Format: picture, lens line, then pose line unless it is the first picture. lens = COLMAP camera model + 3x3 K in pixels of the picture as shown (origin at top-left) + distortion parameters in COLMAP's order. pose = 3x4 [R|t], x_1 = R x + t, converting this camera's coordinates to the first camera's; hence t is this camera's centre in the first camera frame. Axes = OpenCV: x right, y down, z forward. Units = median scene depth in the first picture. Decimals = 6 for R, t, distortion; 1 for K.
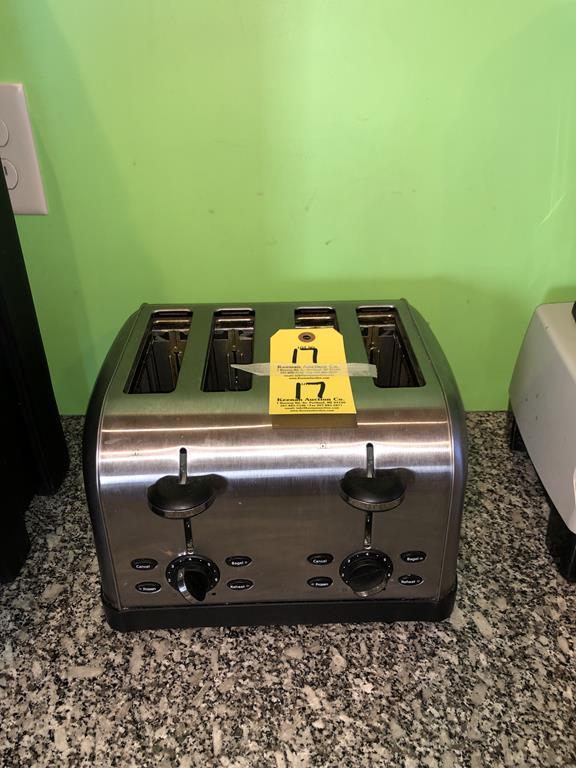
lens RADIAL K [[636.7, 0, 291.1], [0, 636.7, 385.5], [0, 0, 1]] dist [0.001910, 0.020229]
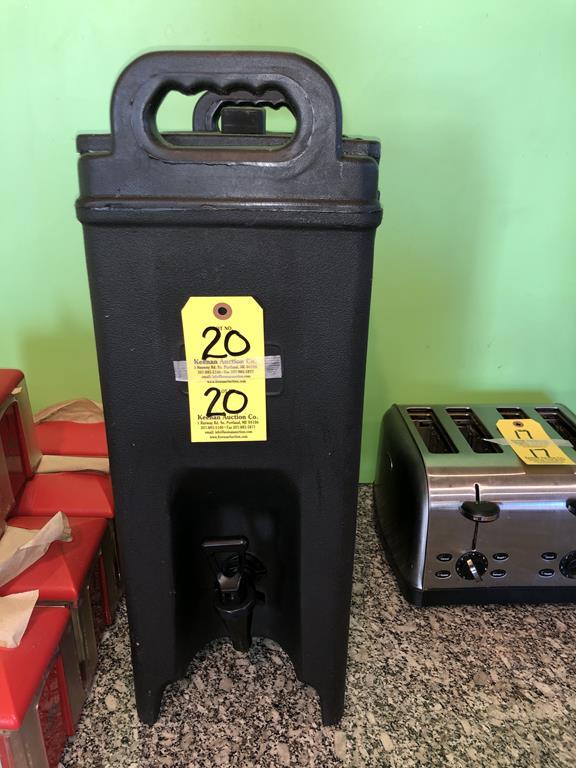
lens RADIAL K [[636.7, 0, 285.3], [0, 636.7, 385.2], [0, 0, 1]] dist [0.001910, 0.020229]
pose [[0.999706, 0.014341, 0.019541, -0.665058], [-0.010509, 0.982926, -0.183700, 0.145391], [-0.021842, 0.183440, 0.982788, -0.676965]]
